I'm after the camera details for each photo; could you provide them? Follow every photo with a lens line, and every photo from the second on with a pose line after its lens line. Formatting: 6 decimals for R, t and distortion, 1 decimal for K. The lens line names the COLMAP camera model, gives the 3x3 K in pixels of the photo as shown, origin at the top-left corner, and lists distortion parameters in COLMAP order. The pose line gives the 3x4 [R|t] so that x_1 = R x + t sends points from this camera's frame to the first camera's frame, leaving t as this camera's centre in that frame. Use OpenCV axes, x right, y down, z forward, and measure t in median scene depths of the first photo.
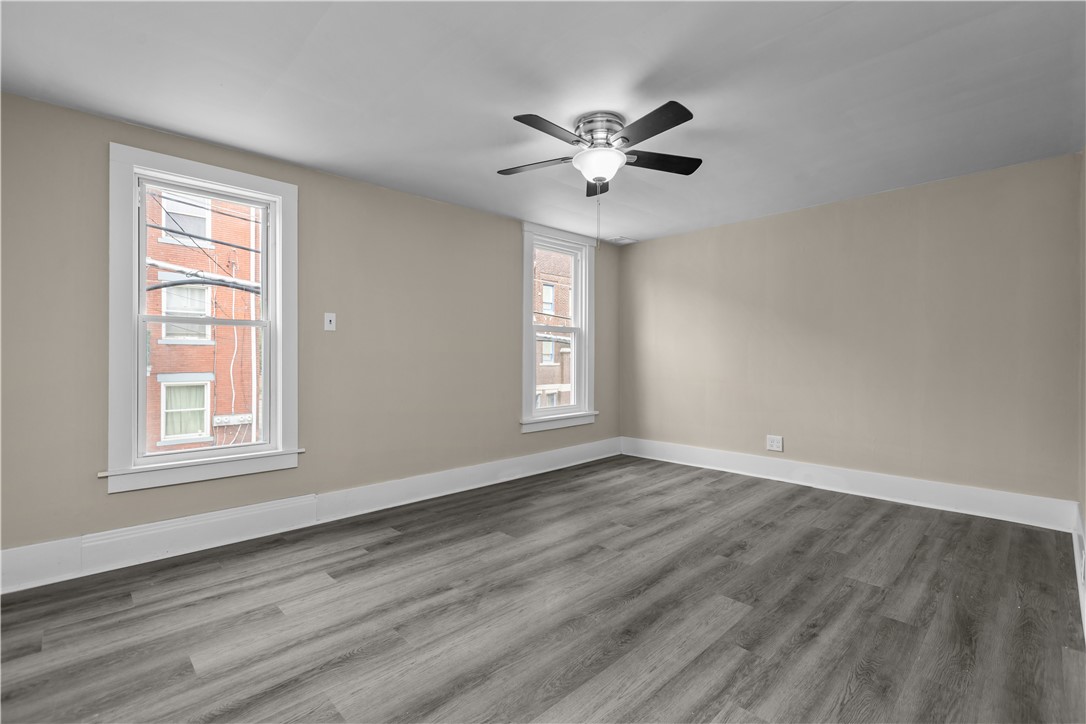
lens RADIAL K [[499.2, 0, 540.1], [0, 499.2, 358.1], [0, 0, 1]] dist [0.000014, -0.000405]
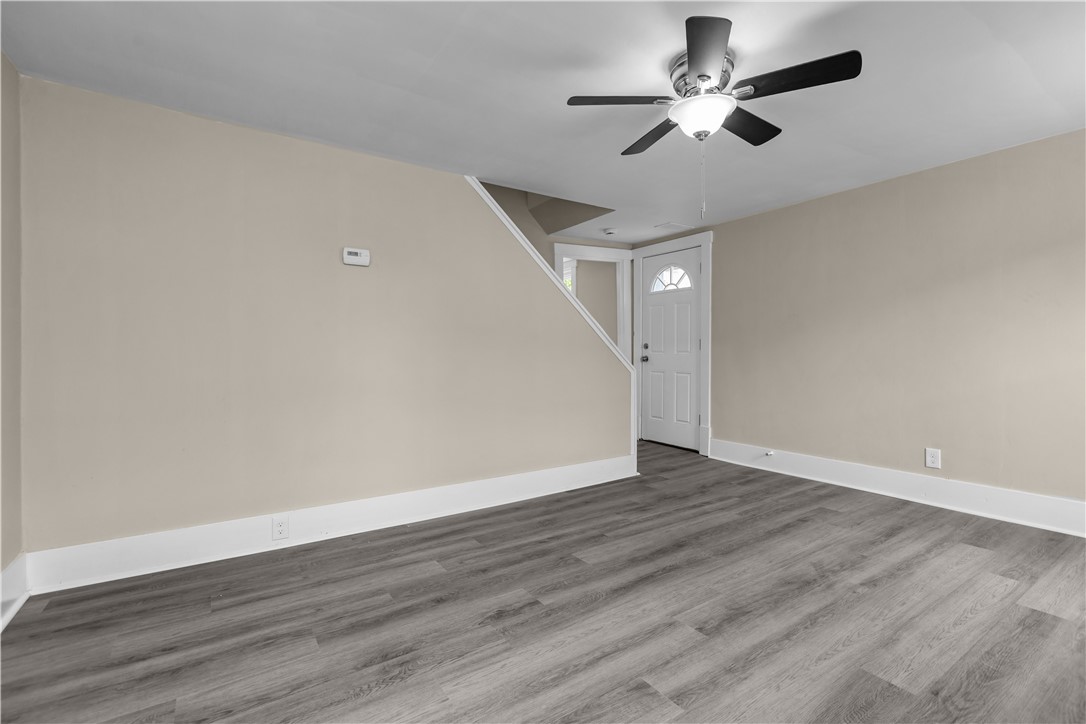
lens RADIAL K [[499.2, 0, 541.8], [0, 499.2, 360.1], [0, 0, 1]] dist [0.000014, -0.000405]
pose [[-0.984516, 0.006635, 0.175170, 0.260655], [0.010021, 0.999780, 0.018453, 0.000548], [-0.175009, 0.019923, -0.984365, 2.053730]]
